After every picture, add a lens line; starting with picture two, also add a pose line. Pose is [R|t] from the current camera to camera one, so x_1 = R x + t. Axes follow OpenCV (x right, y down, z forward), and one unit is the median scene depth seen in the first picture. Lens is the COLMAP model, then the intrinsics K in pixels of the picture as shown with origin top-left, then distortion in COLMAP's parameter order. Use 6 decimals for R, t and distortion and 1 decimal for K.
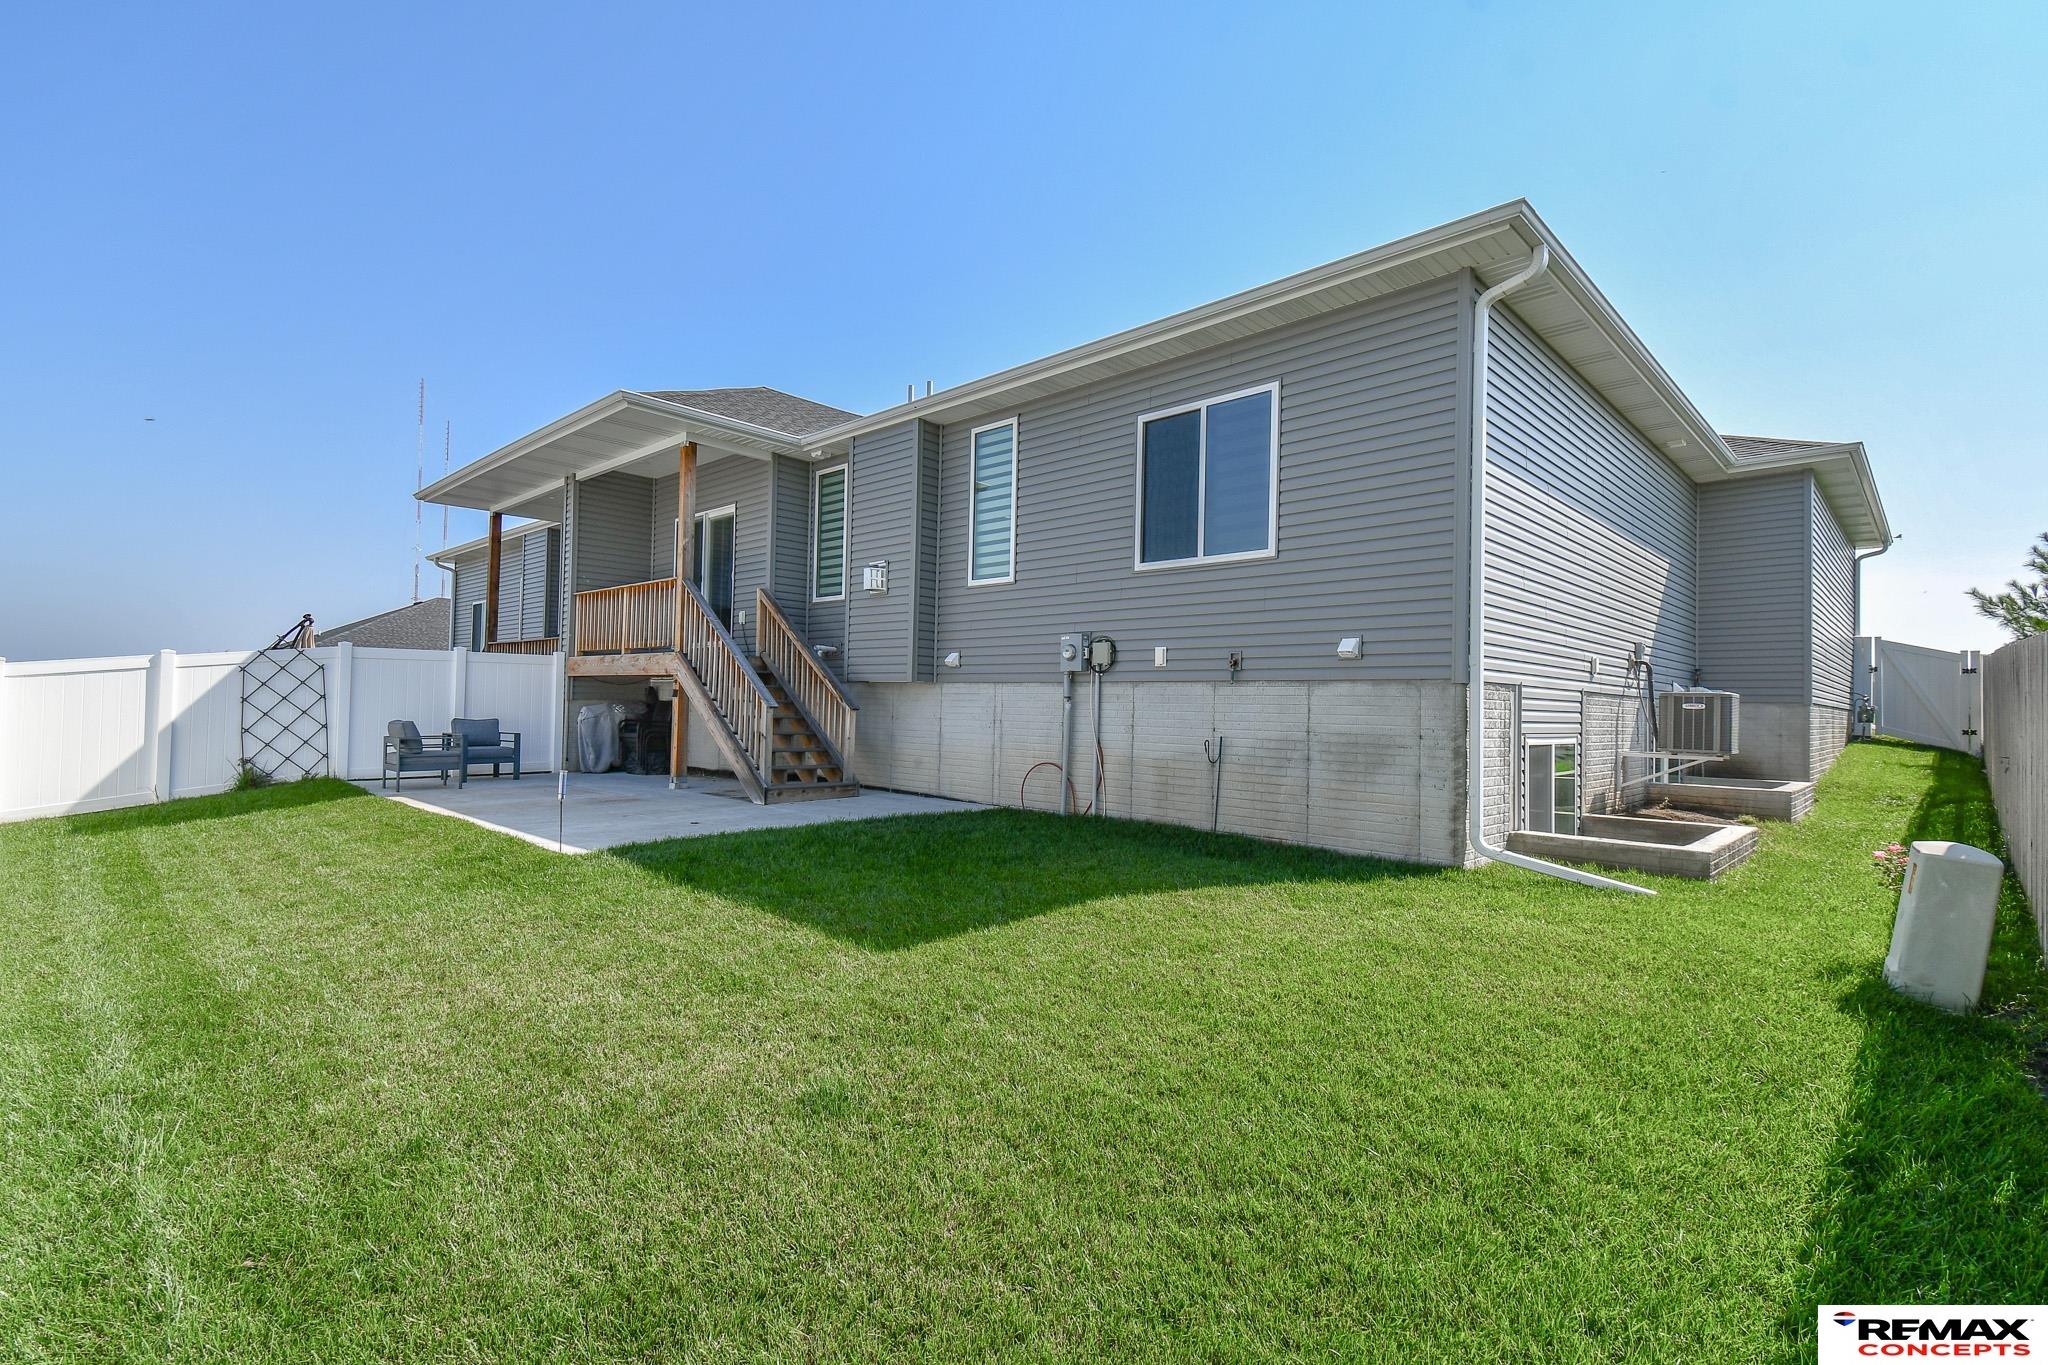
lens RADIAL K [[966.5, 0, 1023.8], [0, 966.5, 685.8], [0, 0, 1]] dist [0.052217, -0.027092]
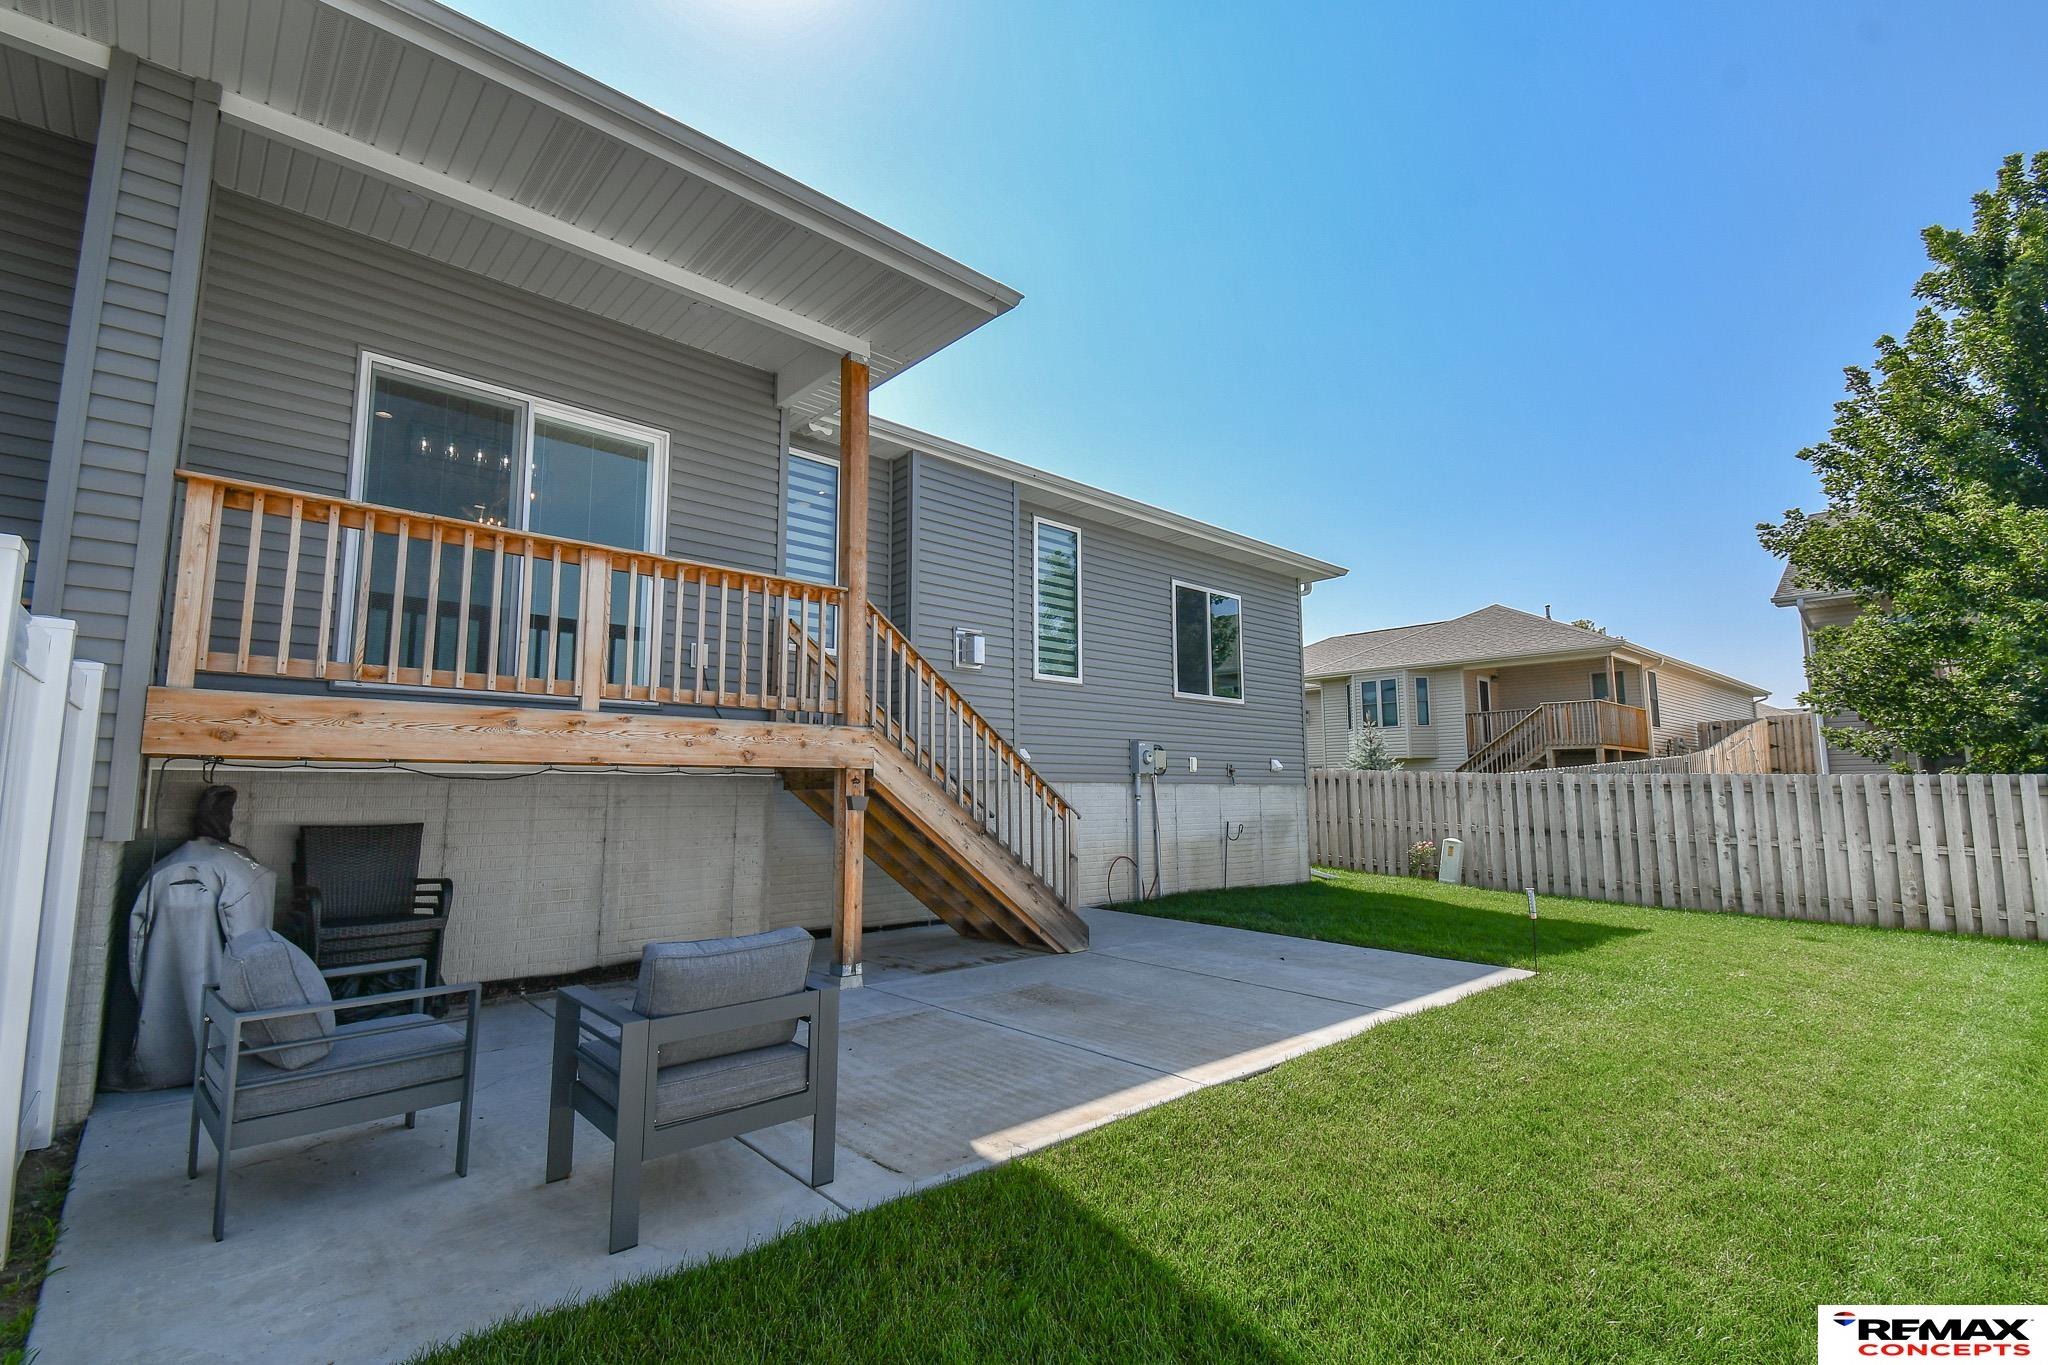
lens RADIAL K [[892.2, 0, 1010.3], [0, 892.2, 685.9], [0, 0, 1]] dist [0.042642, -0.025388]
pose [[0.064224, 0.098610, 0.993052, -1.070055], [-0.015584, 0.995084, -0.097804, -0.012514], [-0.997814, -0.009195, 0.065445, 1.125672]]
